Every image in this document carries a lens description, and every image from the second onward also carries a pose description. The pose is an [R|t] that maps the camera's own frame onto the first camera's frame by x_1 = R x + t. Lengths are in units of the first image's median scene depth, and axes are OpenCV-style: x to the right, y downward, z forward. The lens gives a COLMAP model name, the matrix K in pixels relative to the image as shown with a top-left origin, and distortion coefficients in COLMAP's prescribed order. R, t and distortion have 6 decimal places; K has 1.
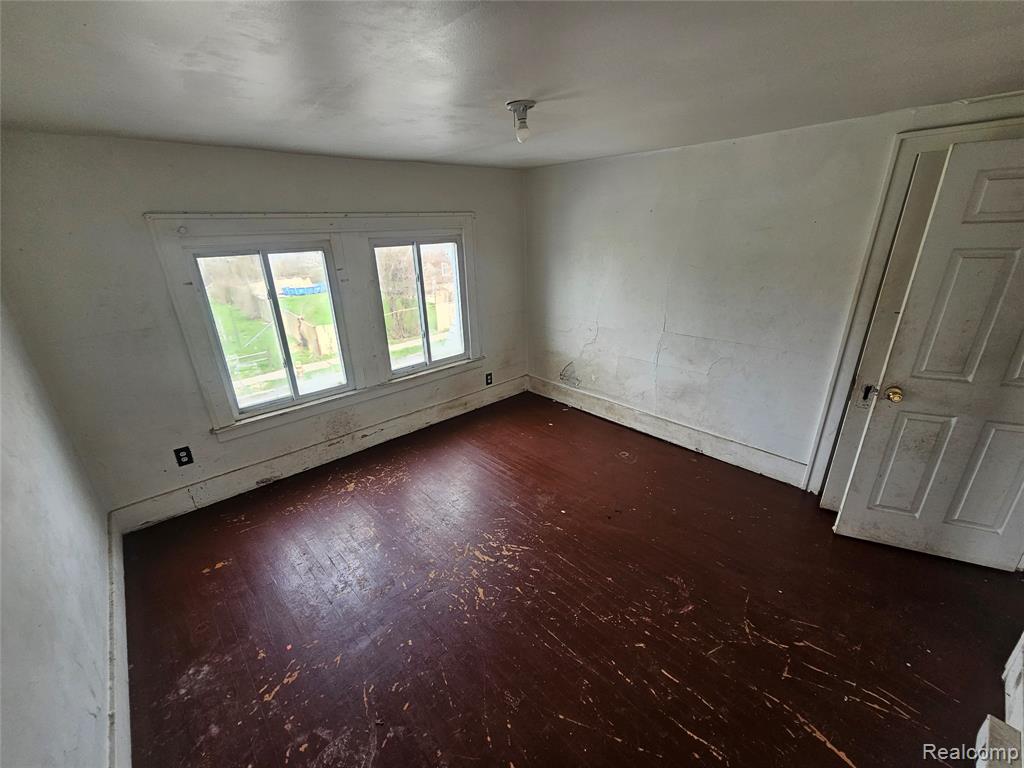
lens RADIAL K [[415.4, 0, 509.4], [0, 415.4, 387.3], [0, 0, 1]] dist [-0.002317, 0.000139]
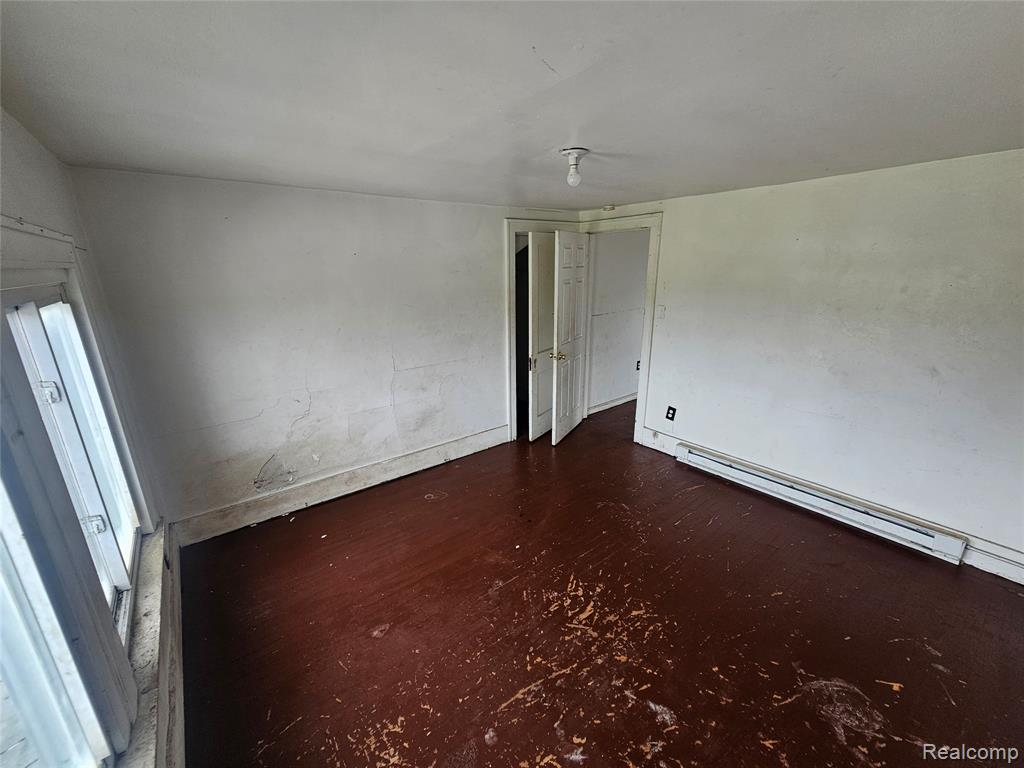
lens RADIAL K [[415.4, 0, 509.2], [0, 415.4, 384.8], [0, 0, 1]] dist [-0.002317, 0.000139]
pose [[0.087192, -0.249194, 0.964520, -0.508221], [0.367094, 0.908111, 0.201435, -0.178819], [-0.926088, 0.336506, 0.170658, 0.506181]]
